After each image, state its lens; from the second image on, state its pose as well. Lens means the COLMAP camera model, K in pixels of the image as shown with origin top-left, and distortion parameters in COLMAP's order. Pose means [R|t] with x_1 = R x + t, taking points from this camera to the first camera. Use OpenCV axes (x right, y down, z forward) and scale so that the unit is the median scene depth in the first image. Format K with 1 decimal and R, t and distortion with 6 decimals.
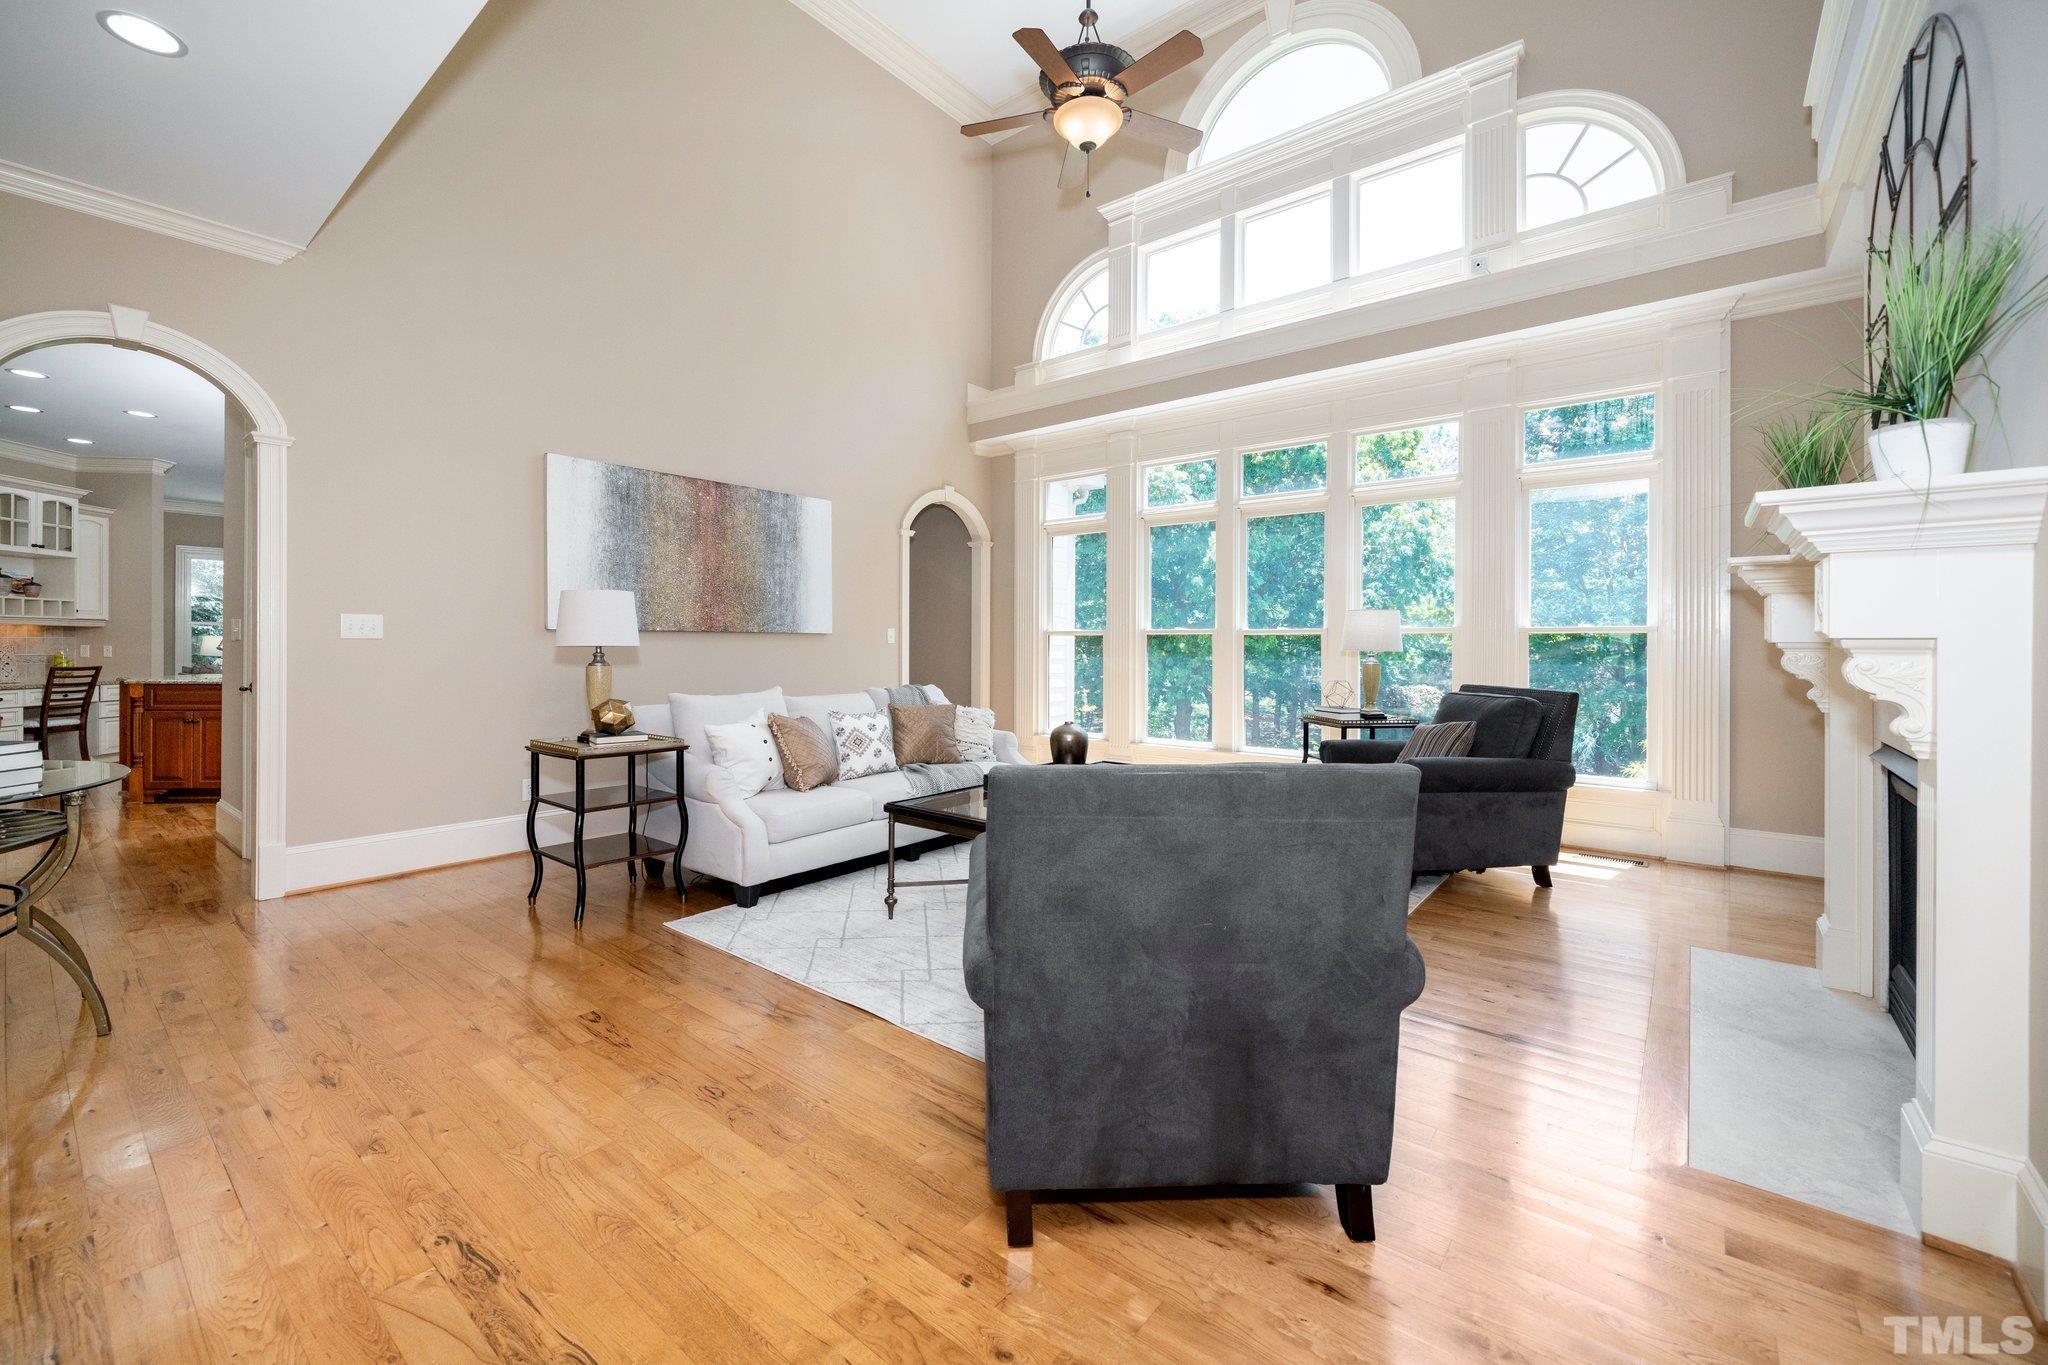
lens RADIAL K [[831.8, 0, 1008.3], [0, 831.8, 645.8], [0, 0, 1]] dist [-0.000910, -0.000016]
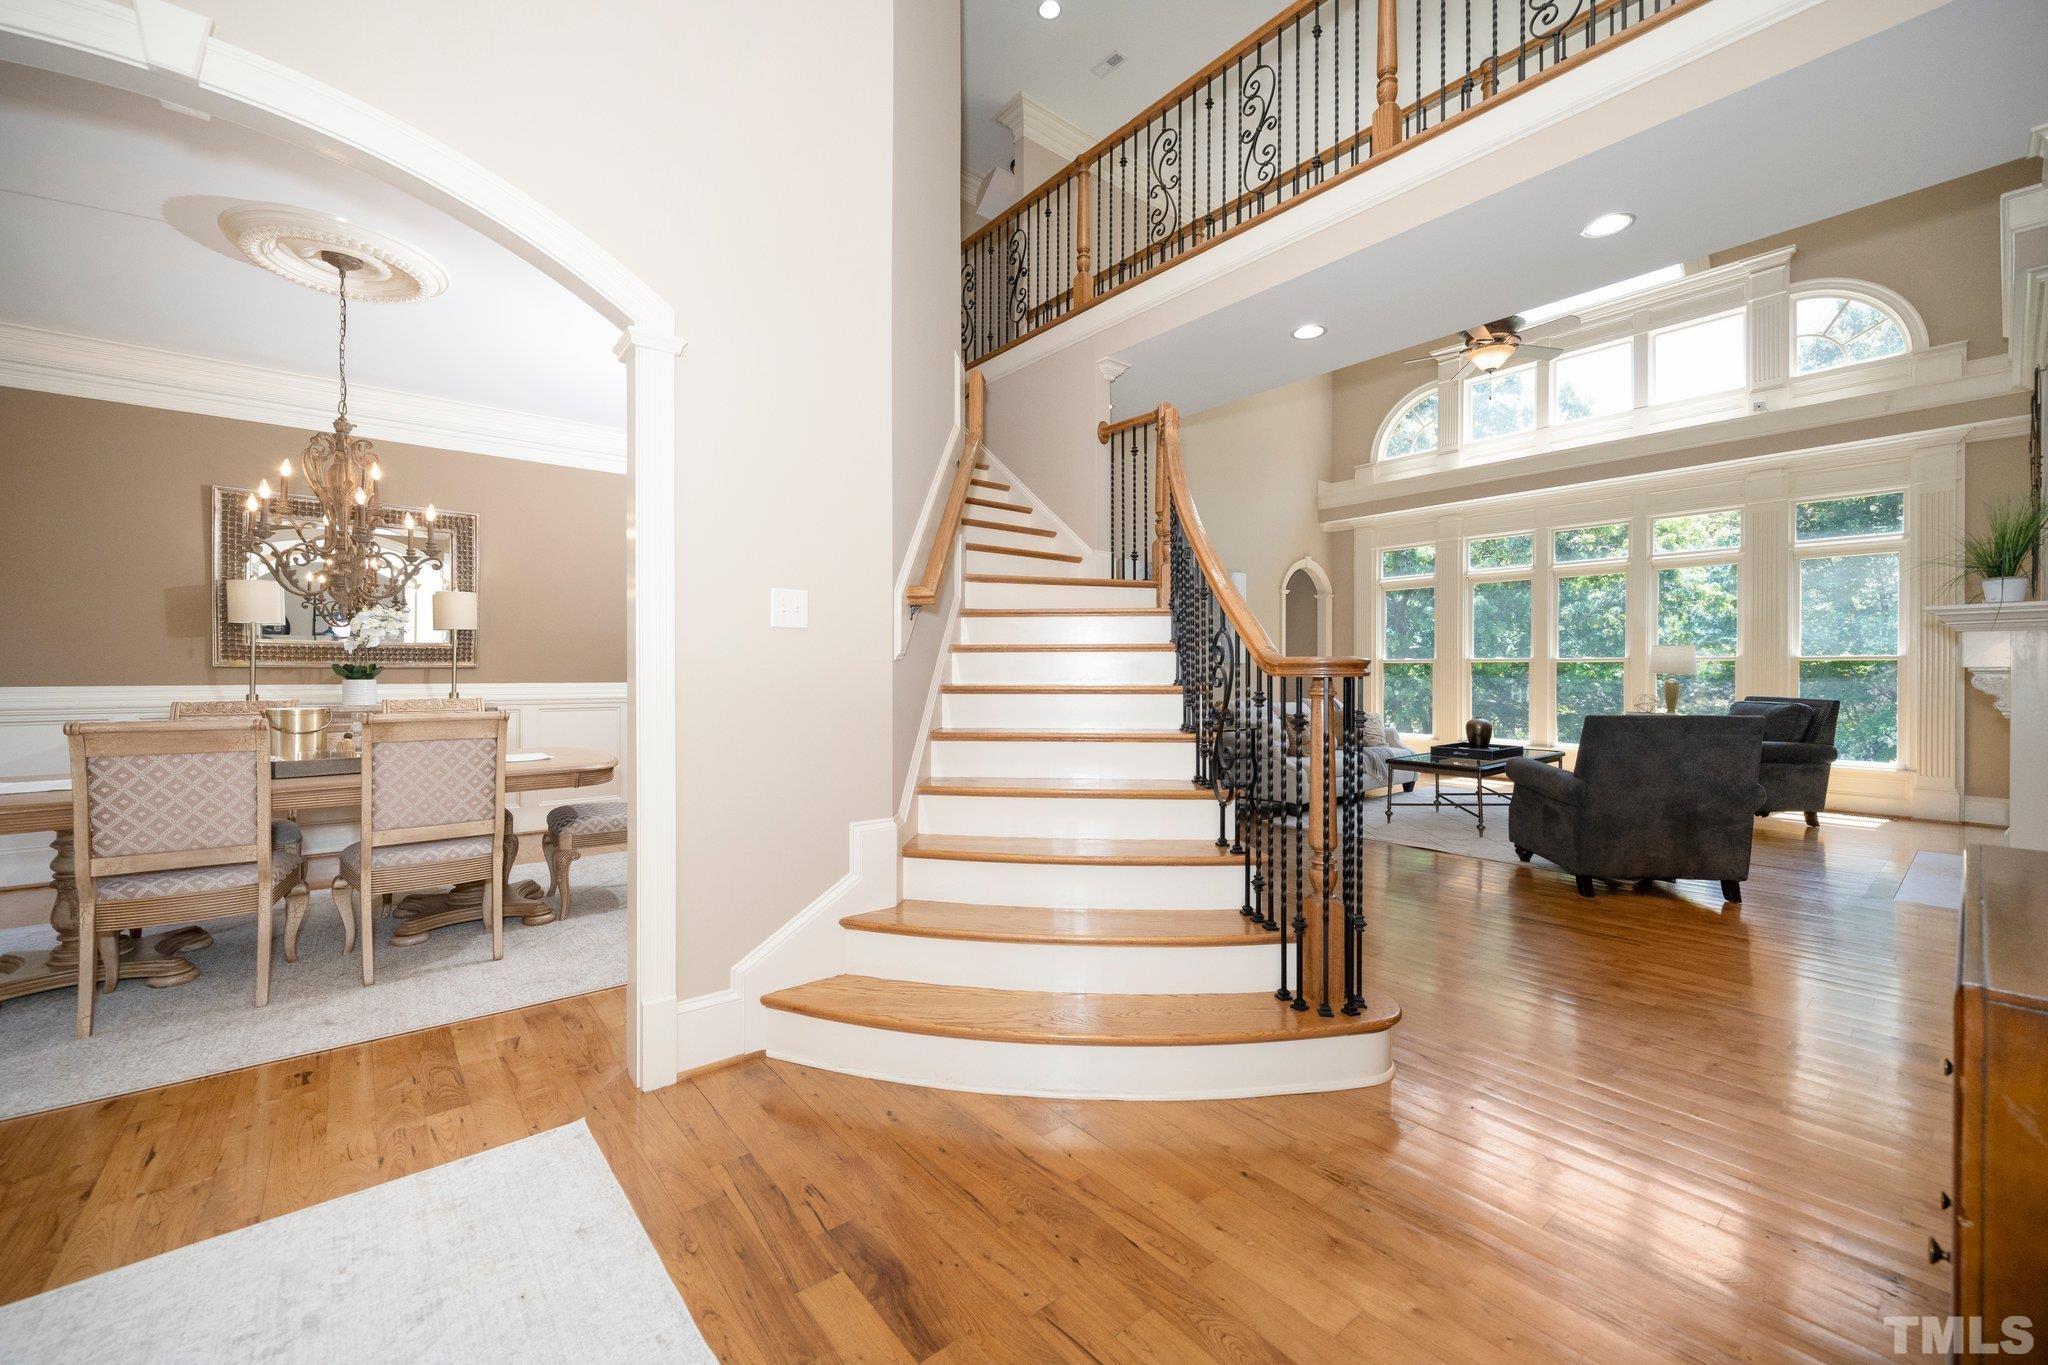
lens RADIAL K [[802.0, 0, 1017.8], [0, 802.0, 674.4], [0, 0, 1]] dist [-0.002163, -0.000582]
pose [[0.979460, -0.003795, -0.201601, -0.373932], [0.005007, 0.999972, 0.005506, -0.005431], [0.201575, -0.006402, 0.979452, -0.558632]]
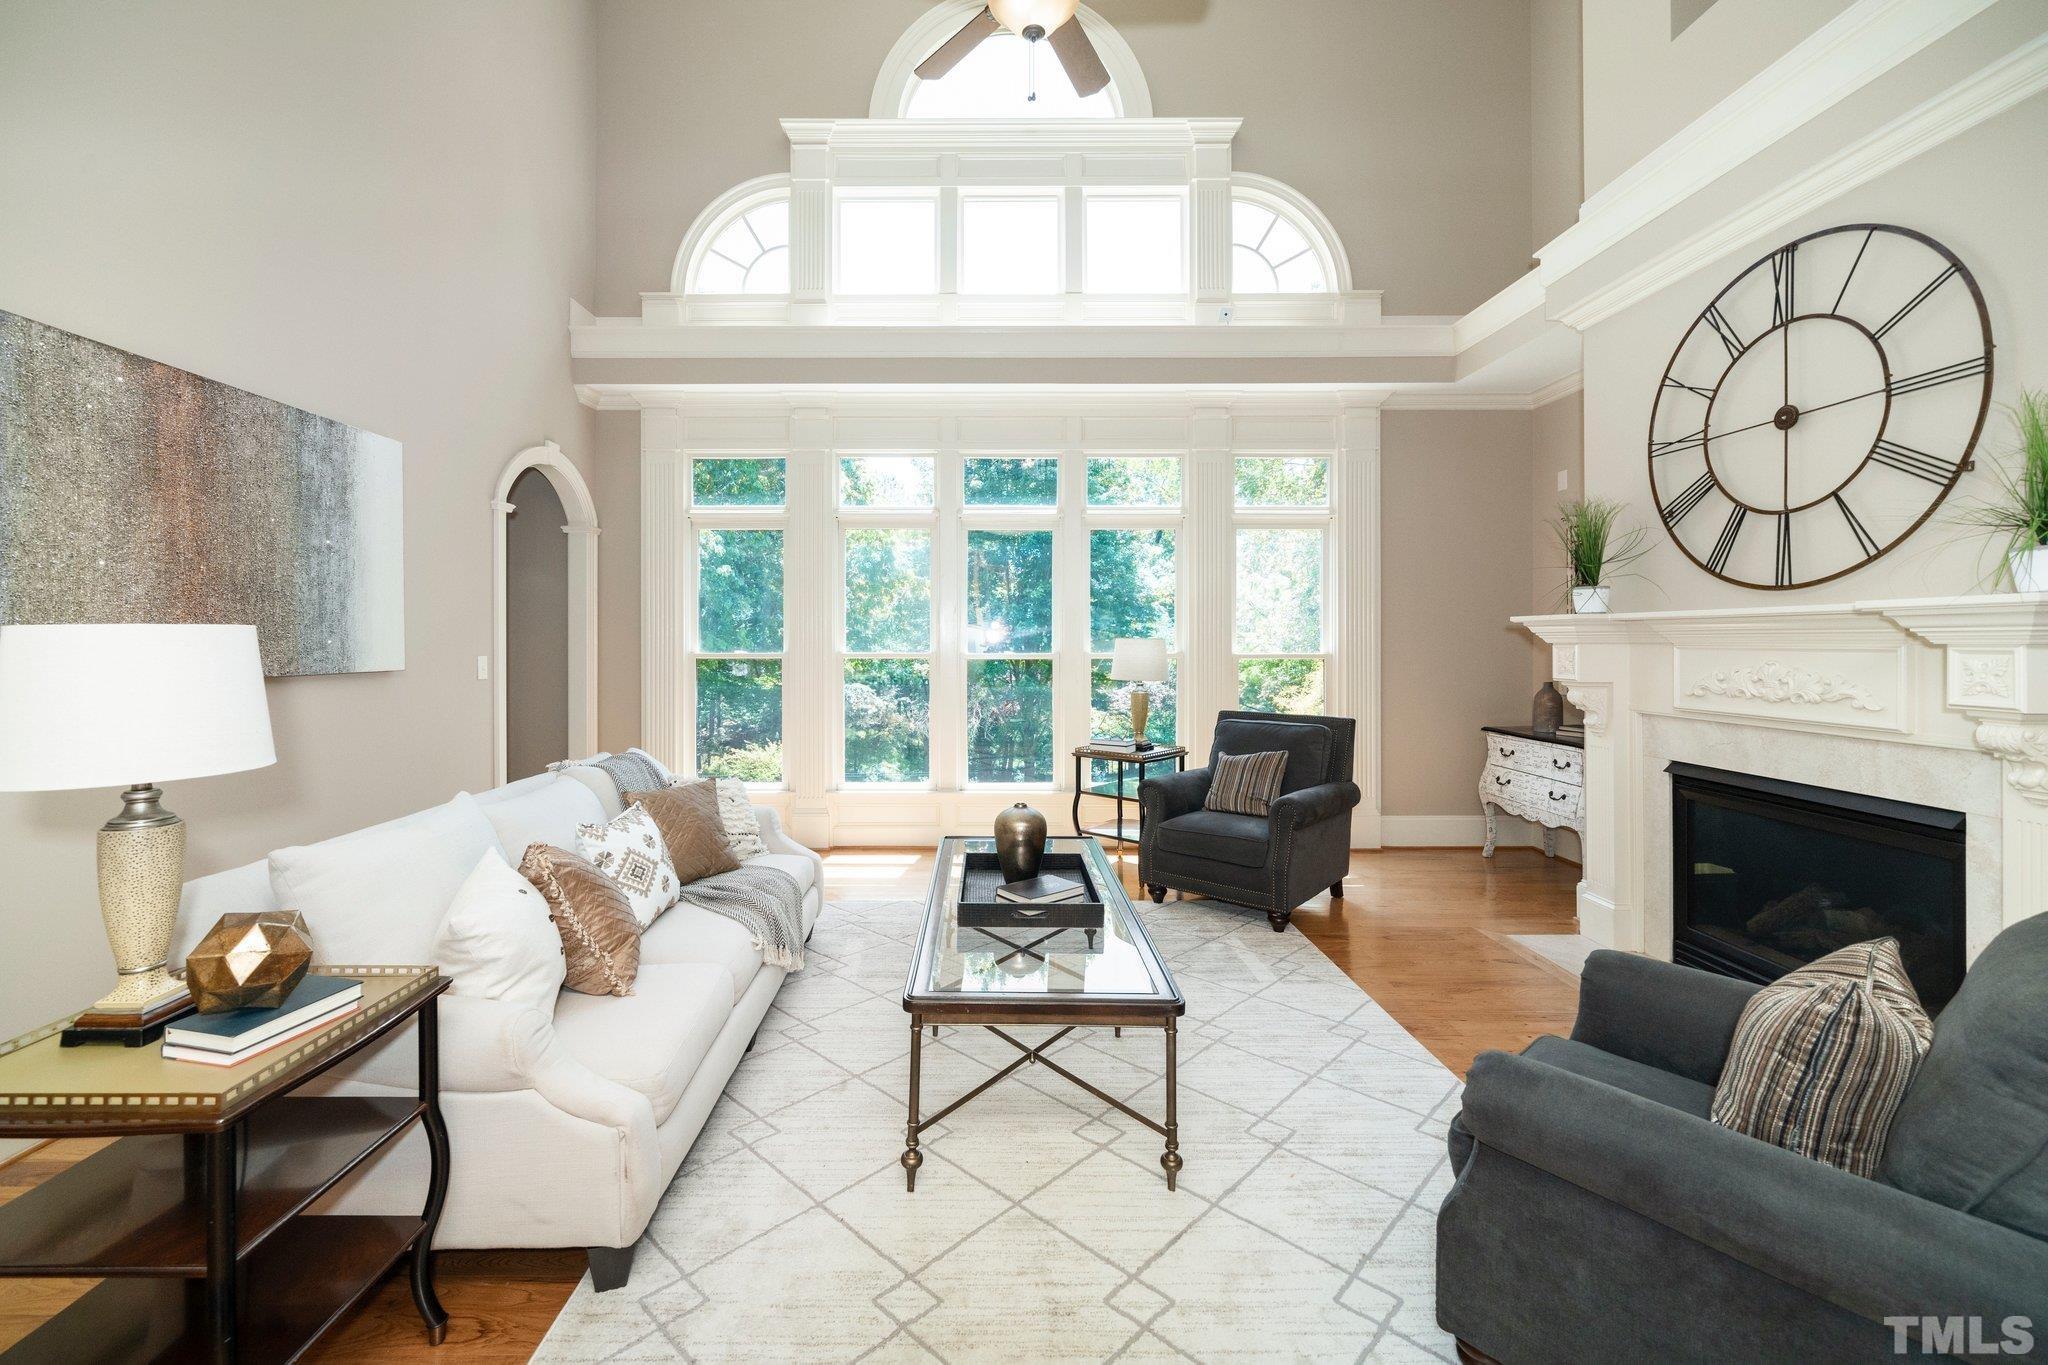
lens RADIAL K [[833.7, 0, 987.3], [0, 833.7, 641.6], [0, 0, 1]] dist [-0.001904, -0.000347]
pose [[0.774271, -0.004102, 0.632841, -0.306813], [0.002515, 0.999991, 0.003404, -0.041126], [-0.632849, -0.001044, 0.774274, 0.330662]]
